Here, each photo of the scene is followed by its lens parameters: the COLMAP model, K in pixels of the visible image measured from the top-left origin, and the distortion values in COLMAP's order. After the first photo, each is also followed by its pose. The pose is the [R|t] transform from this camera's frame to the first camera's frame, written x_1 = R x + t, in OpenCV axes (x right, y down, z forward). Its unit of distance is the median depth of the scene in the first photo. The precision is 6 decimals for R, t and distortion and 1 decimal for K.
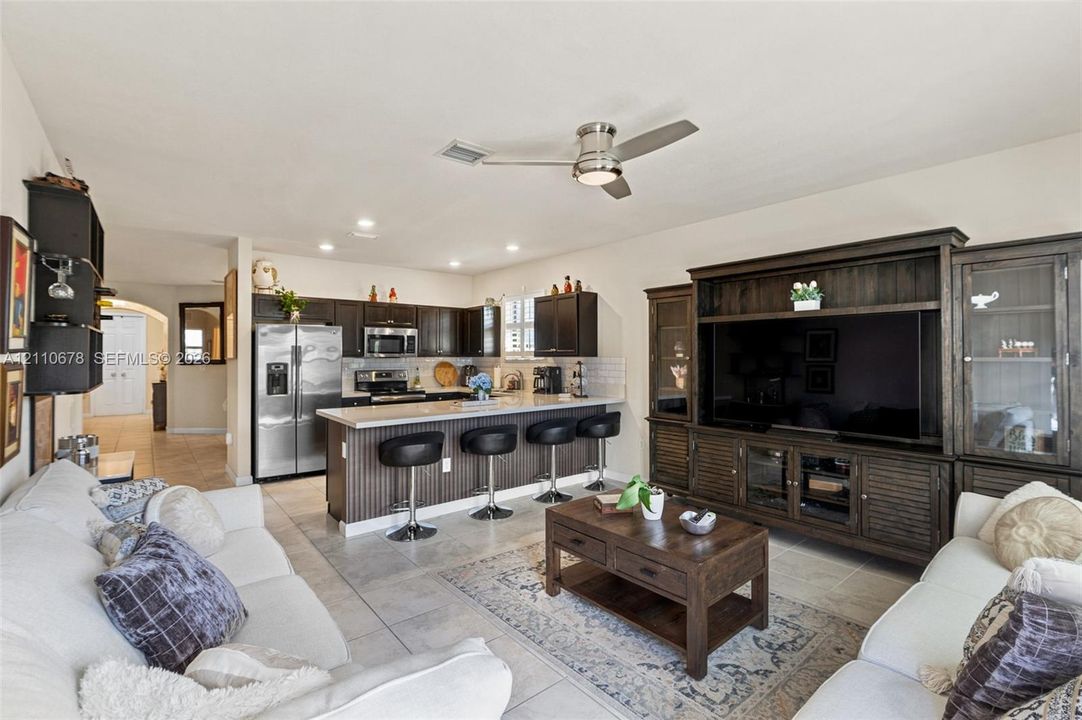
lens RADIAL K [[482.8, 0, 541.0], [0, 482.8, 360.0], [0, 0, 1]] dist [-0.002213, 0.000410]
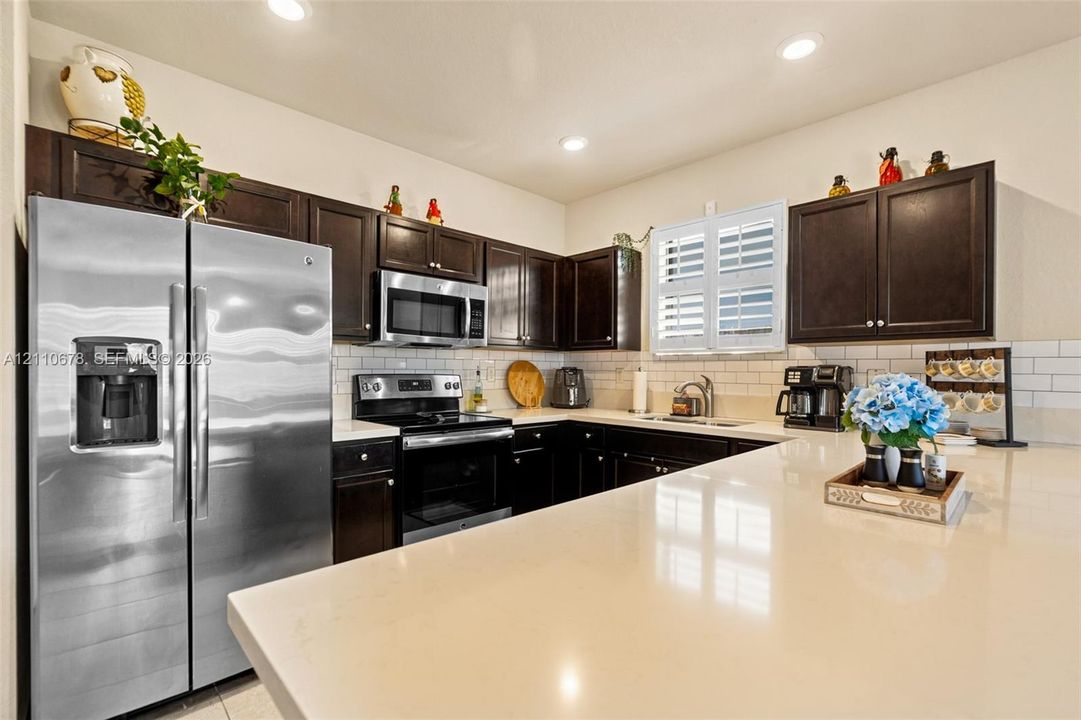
lens RADIAL K [[493.5, 0, 546.7], [0, 493.5, 380.7], [0, 0, 1]] dist [-0.001975, -0.000073]
pose [[0.997291, 0.004490, 0.073426, -0.257249], [-0.005471, 0.999898, 0.013162, 0.022209], [-0.073360, -0.013528, 0.997214, 0.567786]]
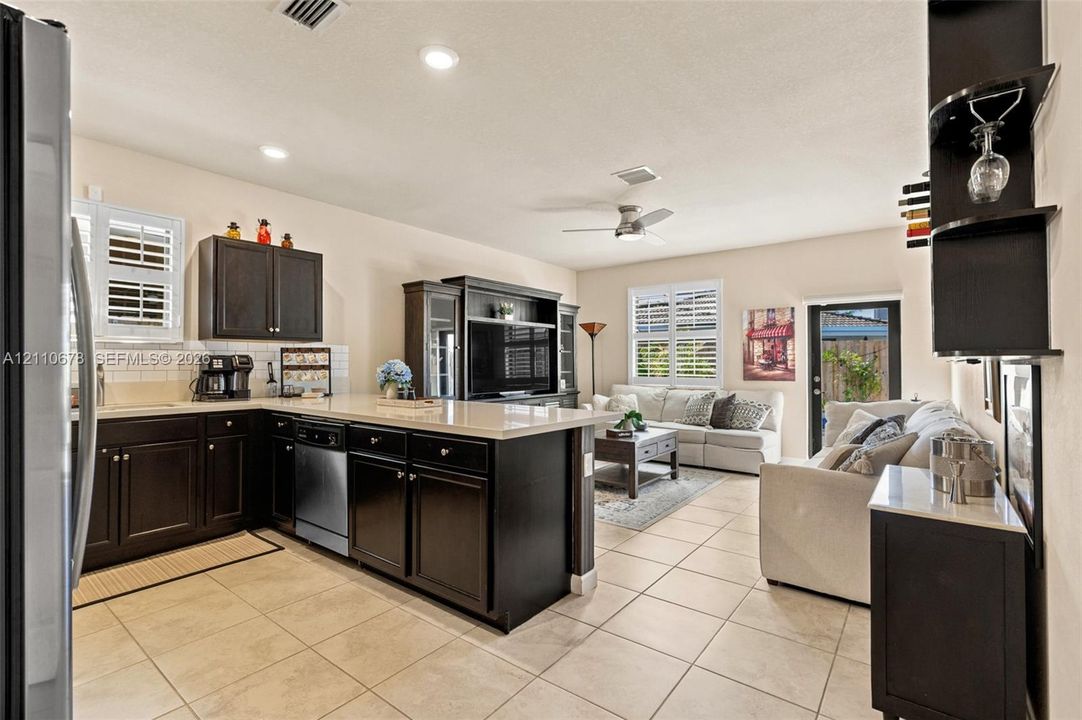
lens RADIAL K [[482.8, 0, 541.0], [0, 482.8, 360.0], [0, 0, 1]] dist [-0.002213, 0.000410]
pose [[-0.215709, 0.005064, 0.976444, -0.644173], [0.004882, 0.999980, -0.004108, 0.023599], [-0.976445, 0.003881, -0.215730, 0.736775]]
